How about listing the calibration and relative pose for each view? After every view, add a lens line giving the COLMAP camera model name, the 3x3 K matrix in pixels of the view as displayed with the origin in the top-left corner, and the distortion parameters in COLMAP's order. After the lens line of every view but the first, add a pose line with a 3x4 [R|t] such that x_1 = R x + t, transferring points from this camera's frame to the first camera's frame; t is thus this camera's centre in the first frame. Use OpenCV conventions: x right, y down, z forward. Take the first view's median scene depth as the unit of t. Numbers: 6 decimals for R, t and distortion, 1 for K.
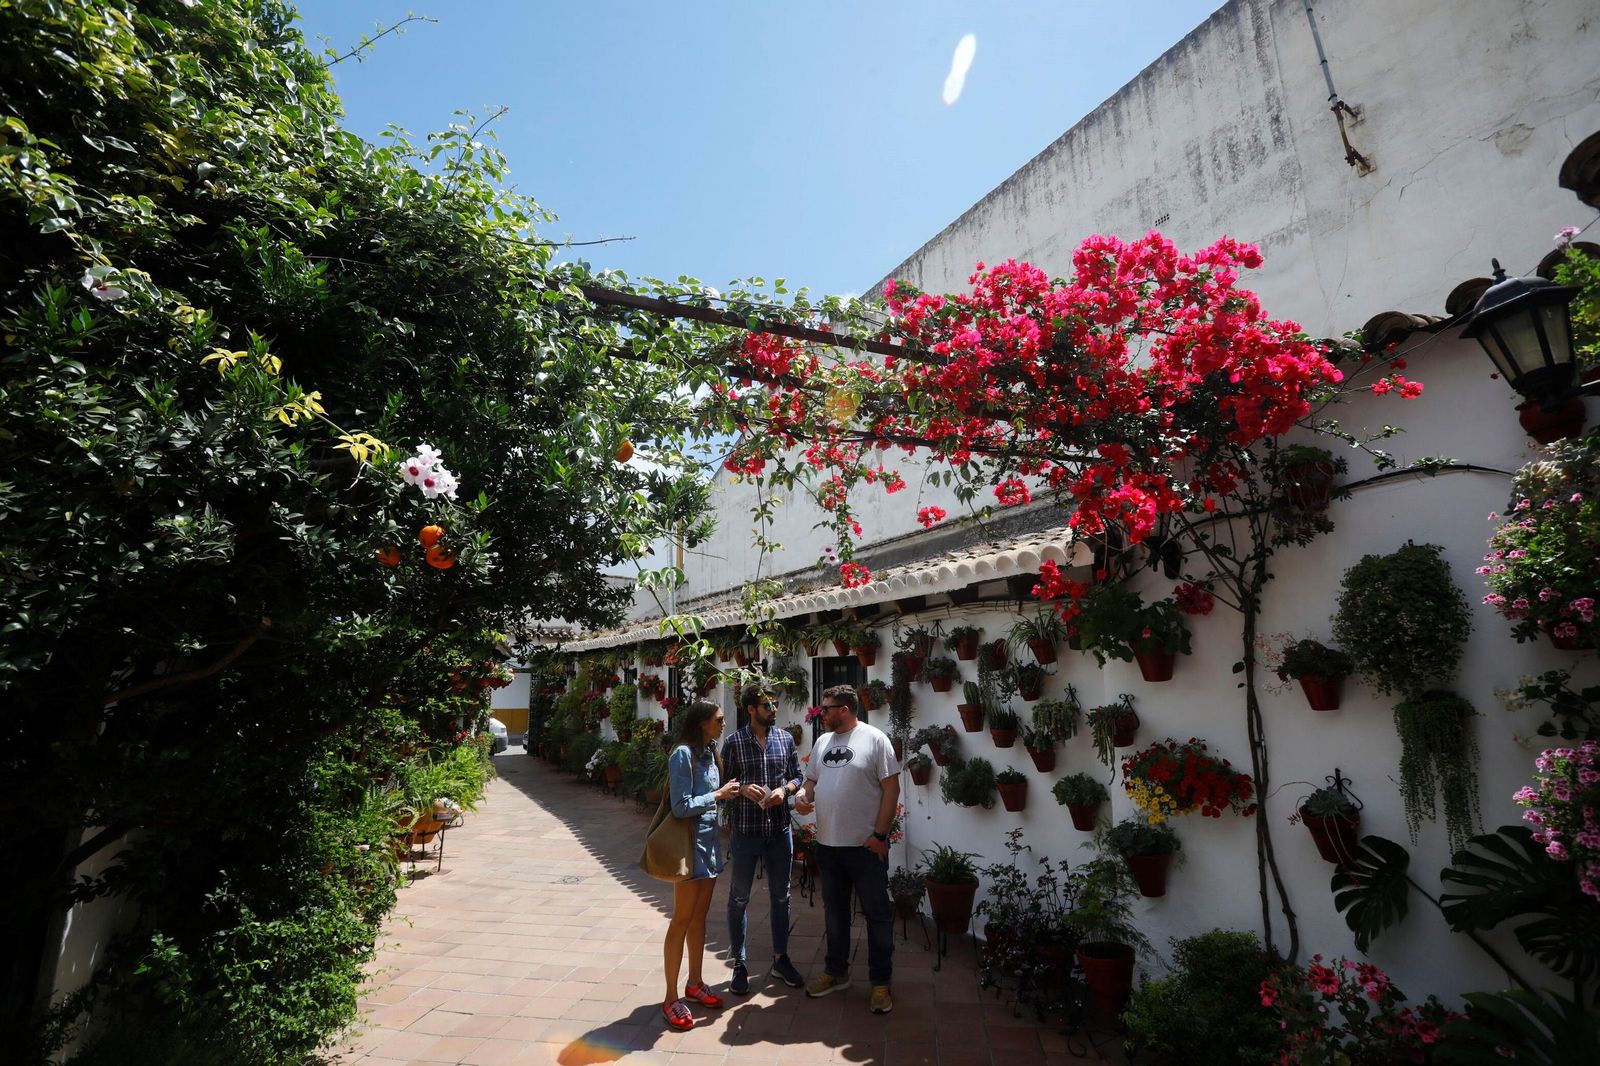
lens RADIAL K [[719.0, 0, 795.3], [0, 719.0, 544.8], [0, 0, 1]] dist [-0.085268, 0.038432]
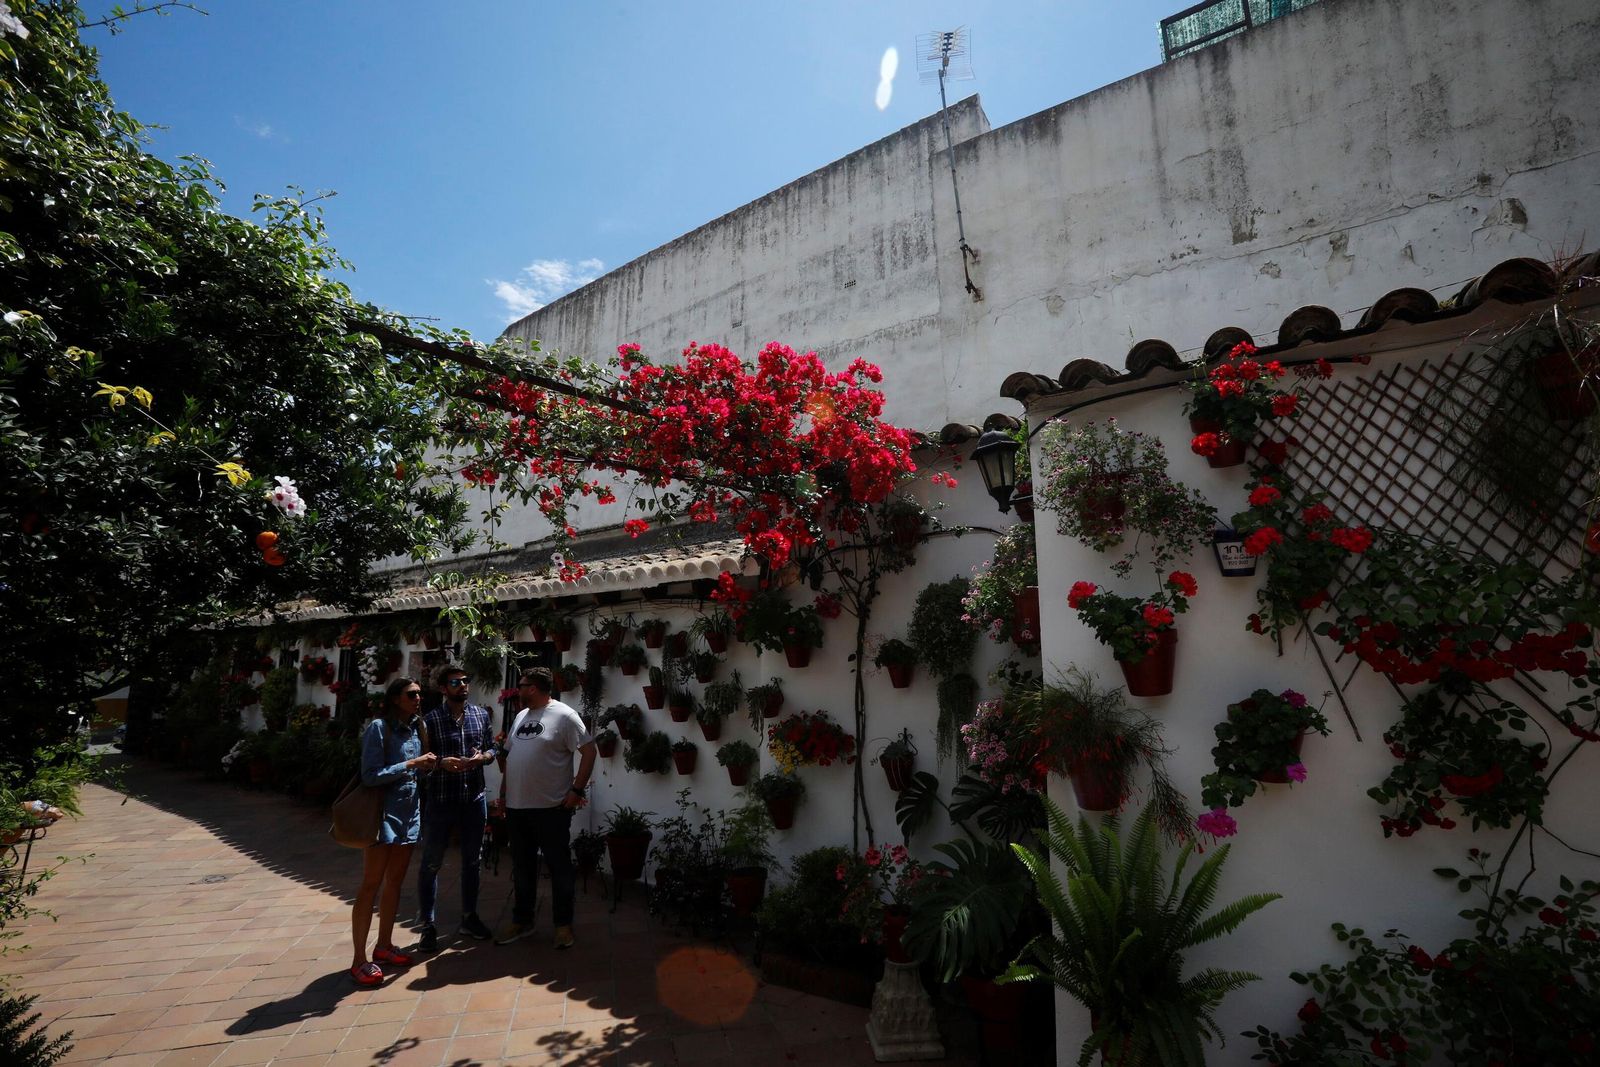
lens RADIAL K [[719.0, 0, 795.3], [0, 719.0, 545.3], [0, 0, 1]] dist [-0.085268, 0.038432]
pose [[0.909021, 0.075199, 0.409910, -0.051302], [-0.080874, 0.996718, -0.003504, -0.025564], [-0.408828, -0.029966, 0.912119, -0.193633]]
